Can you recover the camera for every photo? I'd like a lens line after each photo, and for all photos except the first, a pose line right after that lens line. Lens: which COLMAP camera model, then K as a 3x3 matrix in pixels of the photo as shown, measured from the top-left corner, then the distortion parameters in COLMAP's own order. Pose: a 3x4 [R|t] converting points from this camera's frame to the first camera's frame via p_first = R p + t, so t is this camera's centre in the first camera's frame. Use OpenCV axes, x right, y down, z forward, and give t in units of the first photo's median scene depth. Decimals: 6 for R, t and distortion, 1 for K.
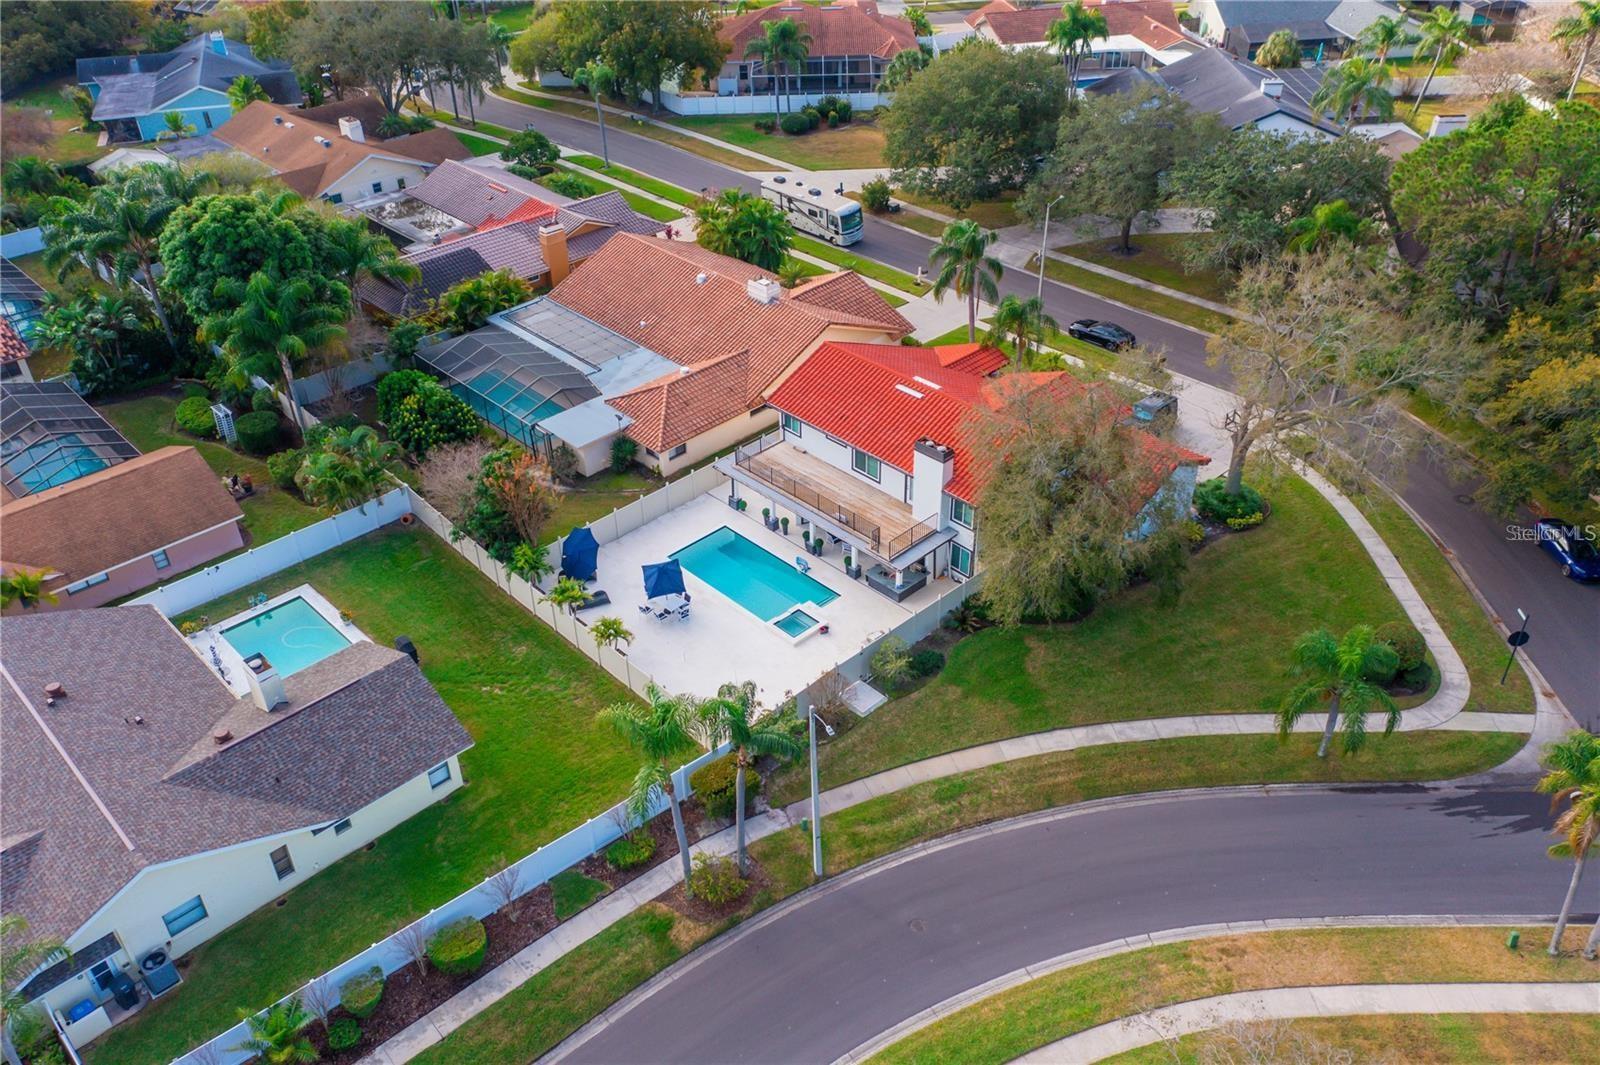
lens RADIAL K [[1257.5, 0, 800.0], [0, 1257.5, 532.5], [0, 0, 1]] dist [0.053193, 0.003536]
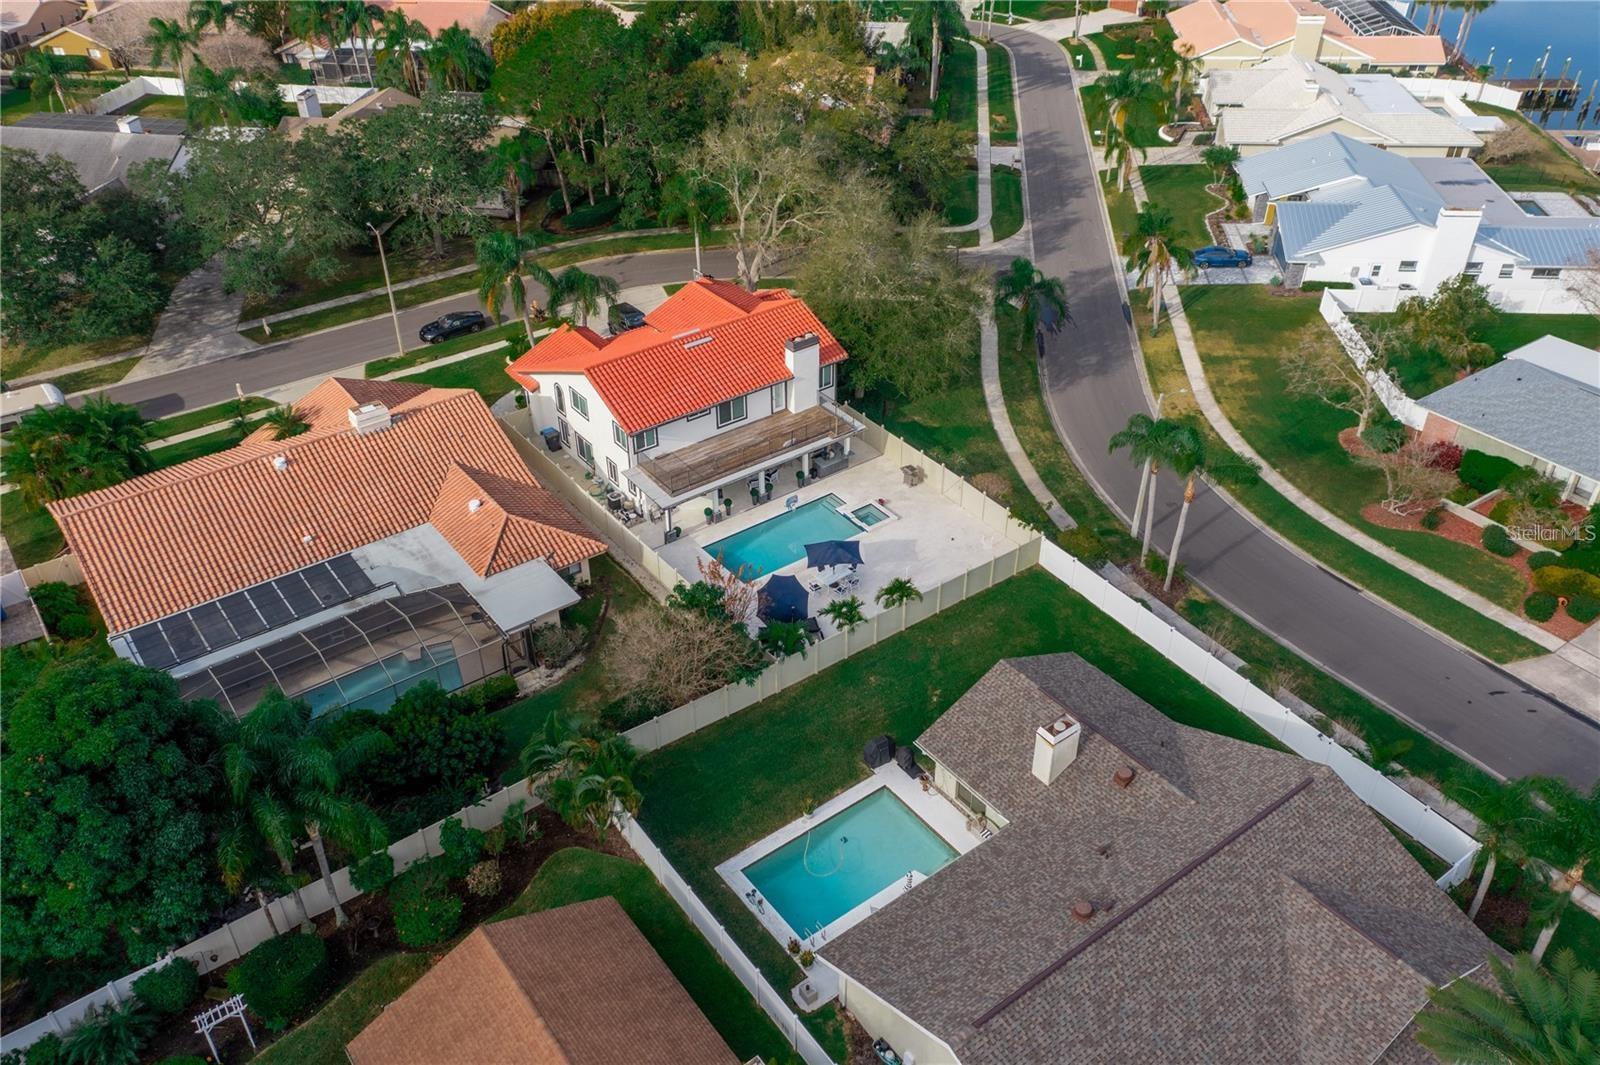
lens RADIAL K [[1219.3, 0, 831.3], [0, 1219.3, 499.6], [0, 0, 1]] dist [0.039059, 0.001885]
pose [[0.115651, -0.543163, 0.831624, -0.911386], [0.565041, 0.724554, 0.394653, -0.392156], [-0.816917, 0.424259, 0.390705, 0.584640]]
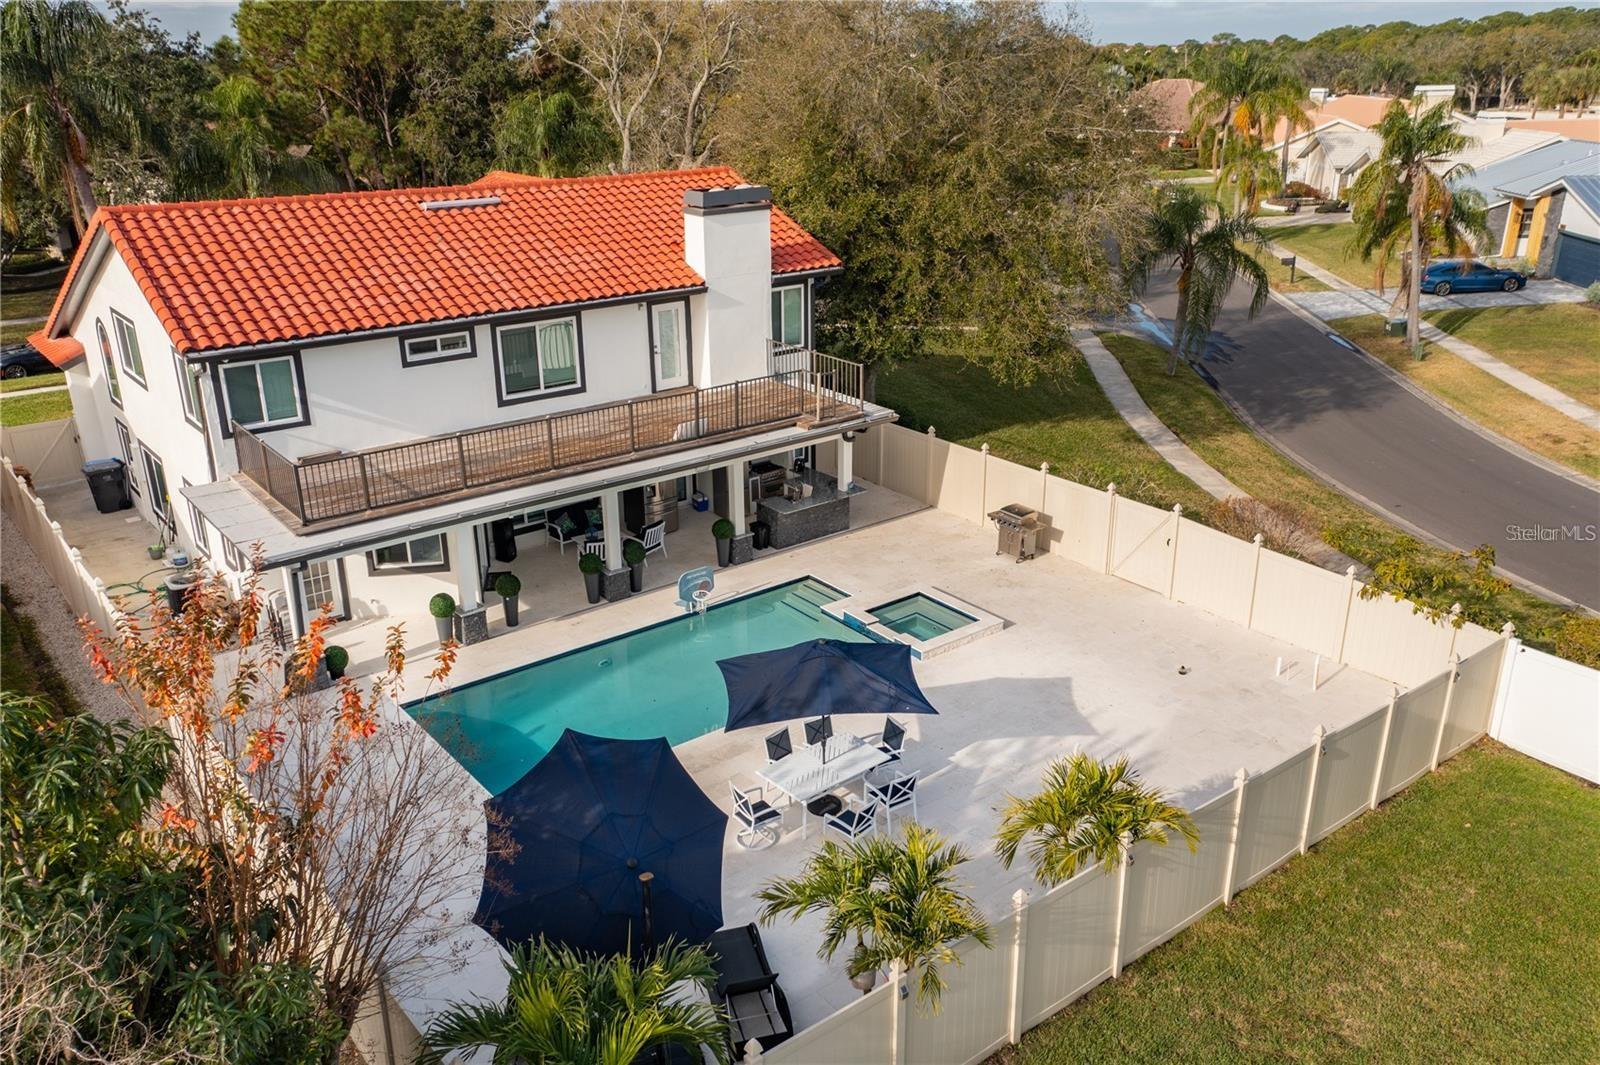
lens RADIAL K [[1257.5, 0, 800.0], [0, 1257.5, 532.5], [0, 0, 1]] dist [0.053193, 0.003536]
pose [[0.107506, -0.357658, 0.927644, -0.347562], [0.576008, 0.782906, 0.235100, -0.055933], [-0.810344, 0.509056, 0.290181, 0.901437]]
